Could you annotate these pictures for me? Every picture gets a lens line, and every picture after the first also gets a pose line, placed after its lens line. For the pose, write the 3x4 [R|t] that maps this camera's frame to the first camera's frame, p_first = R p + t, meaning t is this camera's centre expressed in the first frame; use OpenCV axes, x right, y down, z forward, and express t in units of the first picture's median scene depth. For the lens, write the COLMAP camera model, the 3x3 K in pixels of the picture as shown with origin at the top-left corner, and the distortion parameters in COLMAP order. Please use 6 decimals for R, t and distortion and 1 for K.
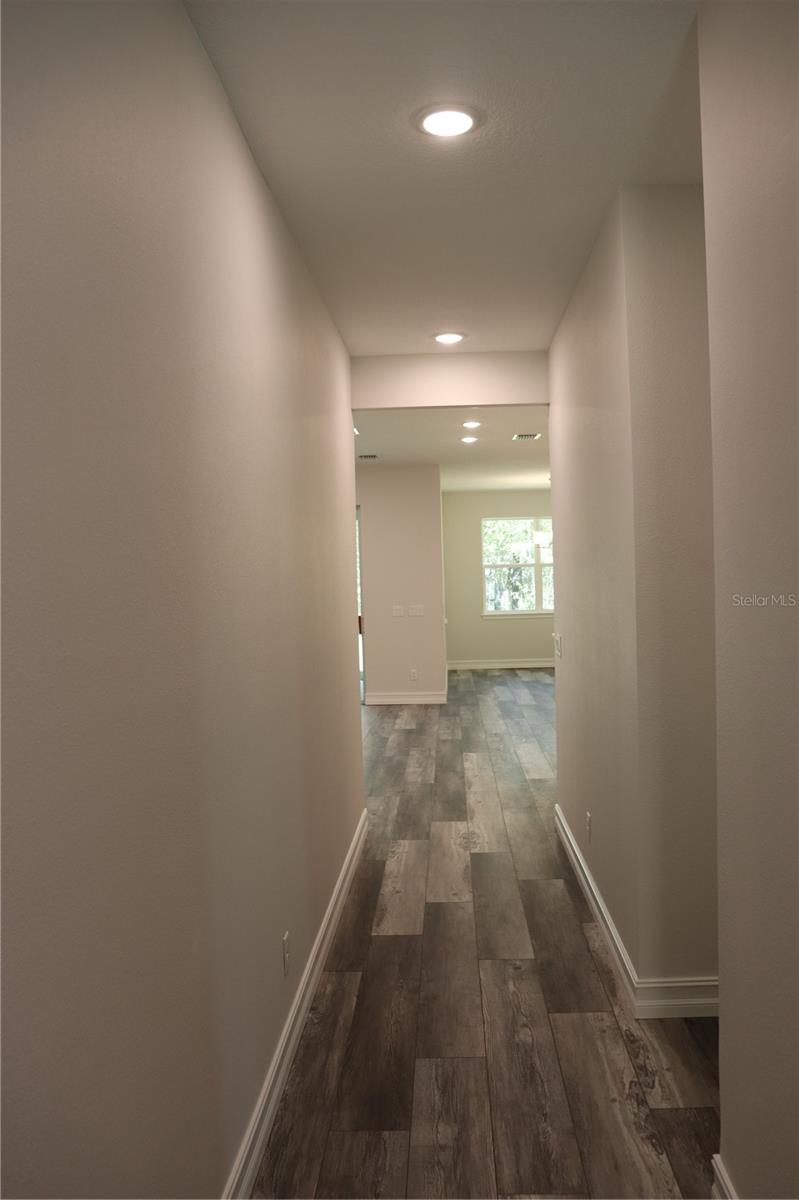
lens RADIAL K [[990.9, 0, 399.5], [0, 990.9, 600.0], [0, 0, 1]] dist [-0.176766, 0.163669]
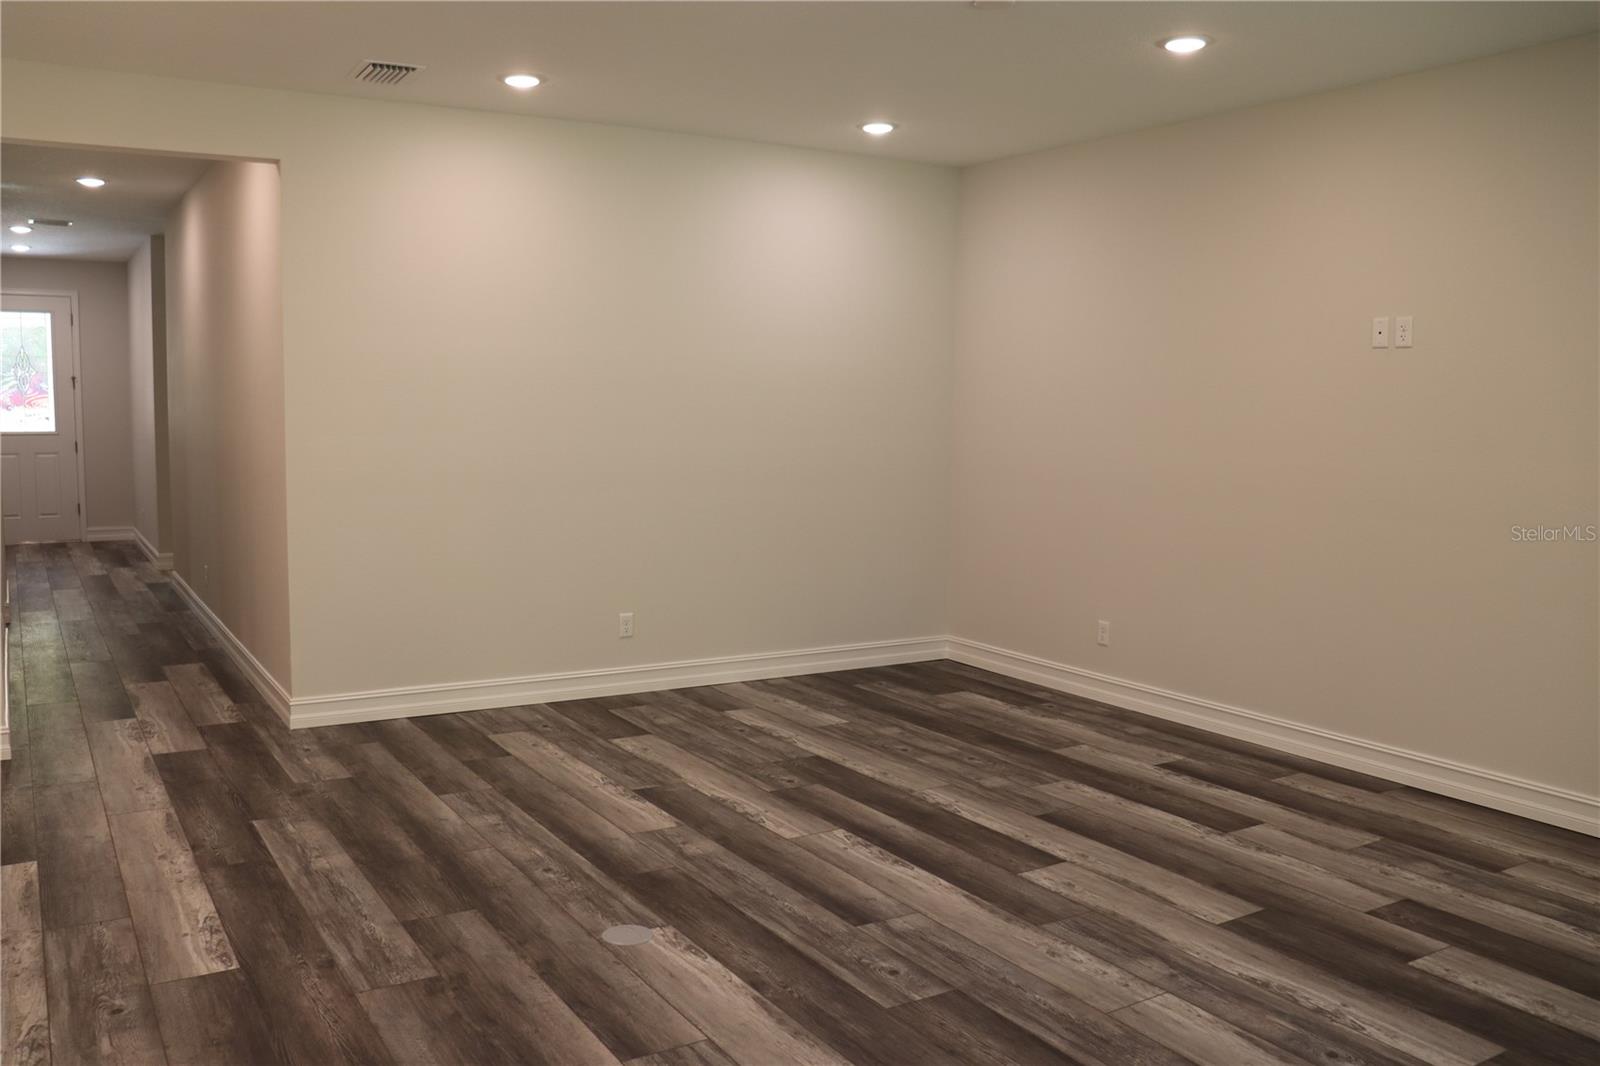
lens RADIAL K [[1321.2, 0, 790.0], [0, 1321.2, 529.1], [0, 0, 1]] dist [-0.176766, 0.163669]
pose [[-0.824303, 0.075768, -0.561056, 0.190289], [-0.001922, 0.990624, 0.136602, -0.049213], [0.566145, 0.113680, -0.816429, 1.982254]]
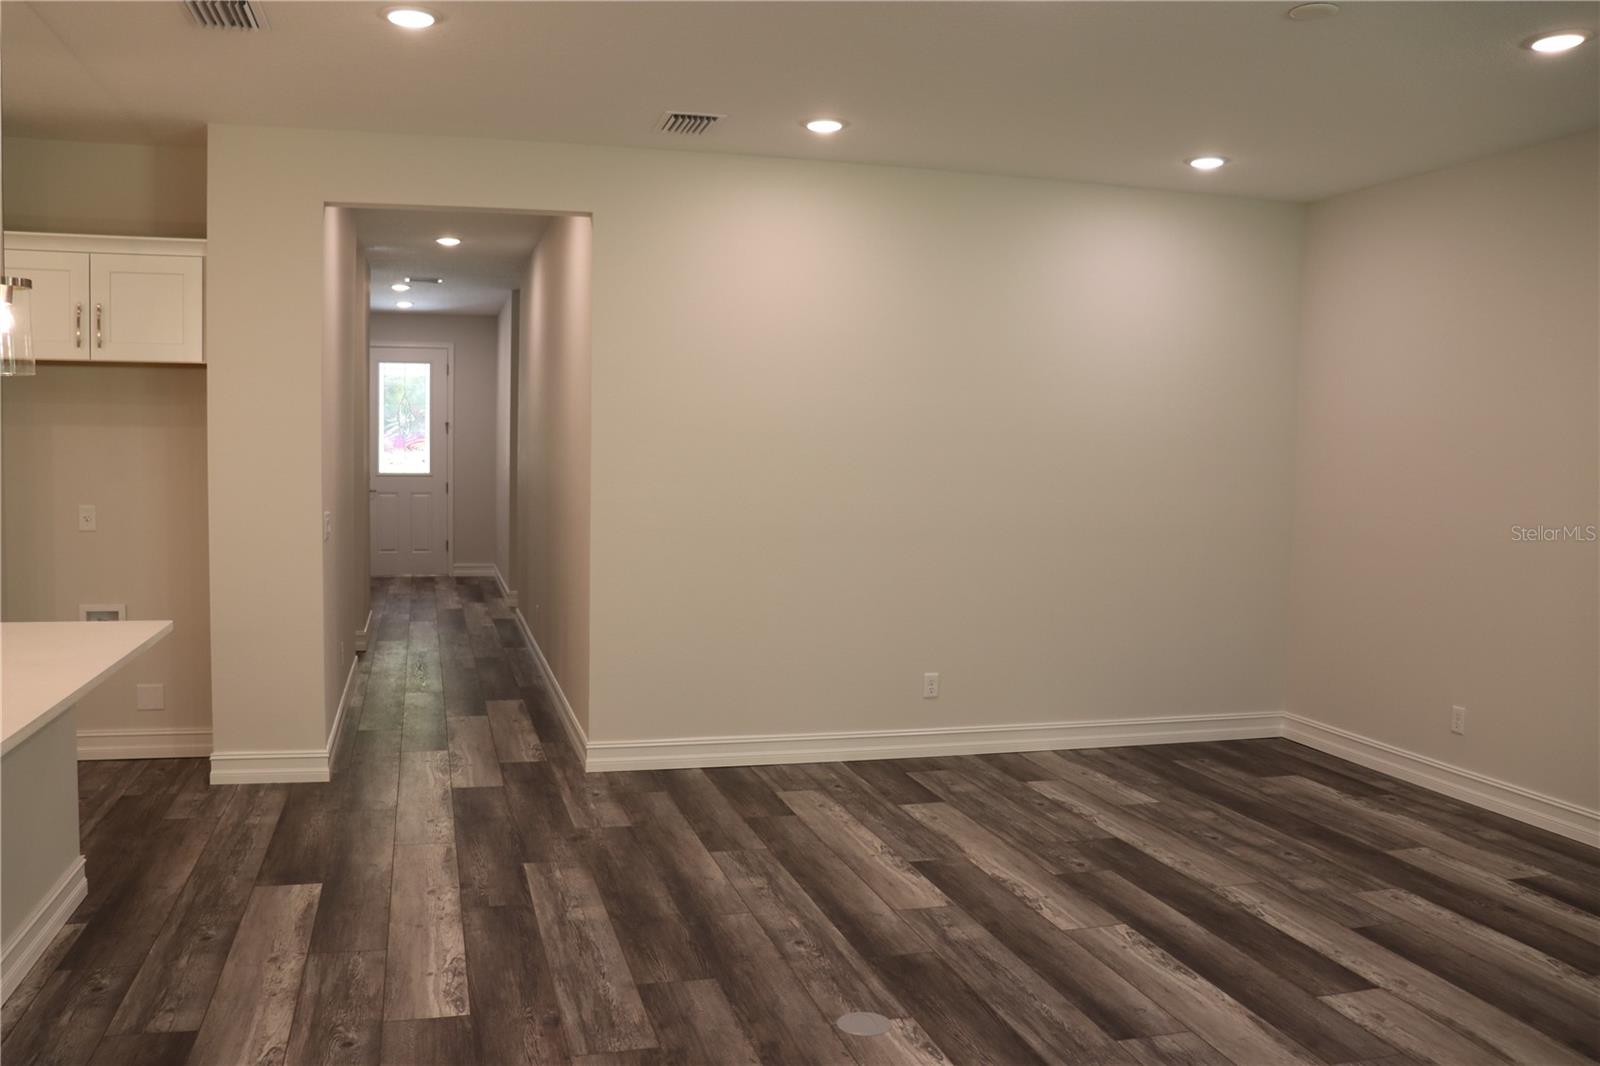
lens RADIAL K [[1321.2, 0, 790.0], [0, 1321.2, 529.1], [0, 0, 1]] dist [-0.176766, 0.163669]
pose [[-0.948947, 0.033313, -0.313671, 0.126894], [0.002345, 0.995125, 0.098594, -0.048747], [0.315426, 0.092825, -0.944399, 1.967406]]
